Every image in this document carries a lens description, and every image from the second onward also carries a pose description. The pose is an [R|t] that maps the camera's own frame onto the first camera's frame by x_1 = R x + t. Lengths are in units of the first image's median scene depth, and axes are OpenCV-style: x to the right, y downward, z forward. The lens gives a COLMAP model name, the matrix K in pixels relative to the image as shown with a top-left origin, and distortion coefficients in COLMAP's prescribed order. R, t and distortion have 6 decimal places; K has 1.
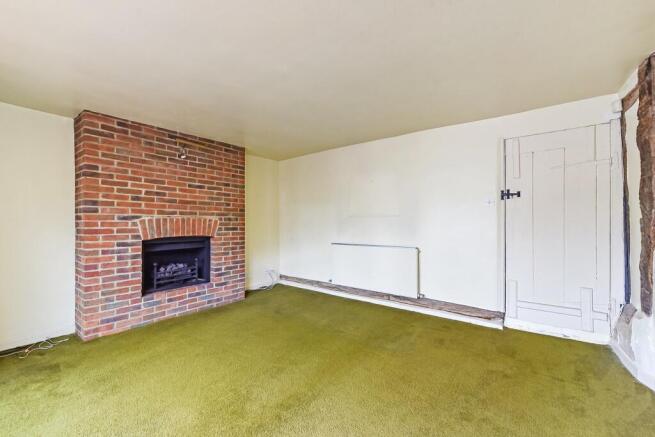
lens RADIAL K [[261.7, 0, 328.6], [0, 261.7, 219.6], [0, 0, 1]] dist [0.010862, 0.000009]
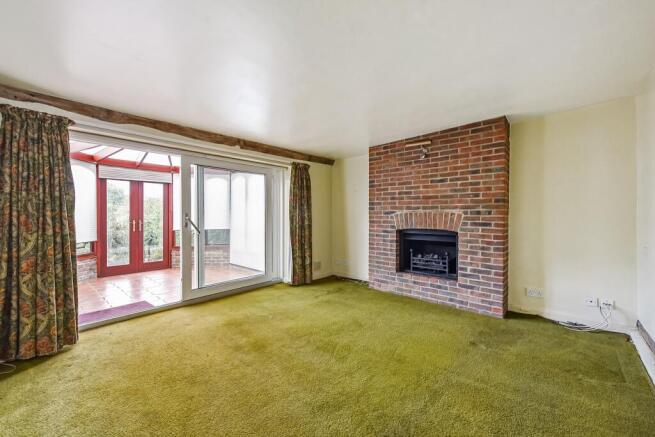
lens RADIAL K [[261.7, 0, 325.9], [0, 261.7, 217.1], [0, 0, 1]] dist [0.010862, 0.000009]
pose [[-0.083986, 0.002357, -0.996464, 0.573746], [0.005734, 0.999982, 0.001882, 0.010142], [0.996450, -0.005556, -0.083998, 0.684782]]
